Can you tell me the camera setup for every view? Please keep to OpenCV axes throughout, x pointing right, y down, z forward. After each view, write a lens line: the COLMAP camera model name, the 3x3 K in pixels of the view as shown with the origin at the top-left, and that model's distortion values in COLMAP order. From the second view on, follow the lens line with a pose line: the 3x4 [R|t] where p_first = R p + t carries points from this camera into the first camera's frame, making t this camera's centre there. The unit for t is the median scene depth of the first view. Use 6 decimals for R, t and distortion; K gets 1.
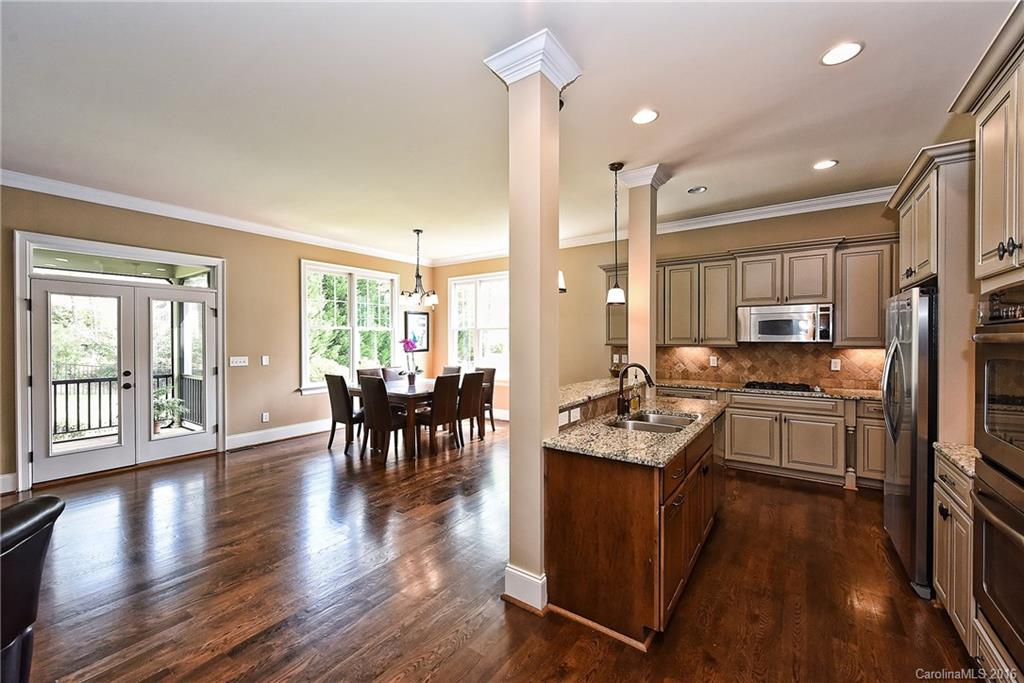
lens RADIAL K [[406.7, 0, 511.9], [0, 406.7, 340.1], [0, 0, 1]] dist [0.001083, 0.000000]
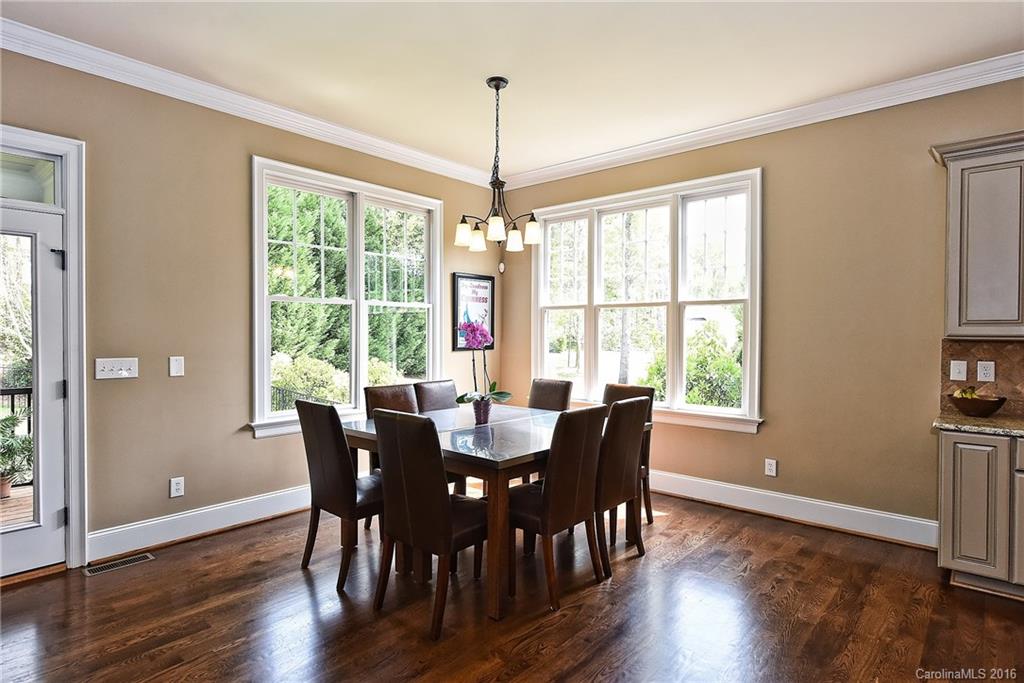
lens RADIAL K [[557.5, 0, 511.8], [0, 557.5, 341.6], [0, 0, 1]] dist [-0.004084, 0.000203]
pose [[0.995055, 0.006385, -0.099115, -0.150668], [-0.005097, 0.999899, 0.013244, 0.010830], [0.099190, -0.012673, 0.994988, 0.382596]]
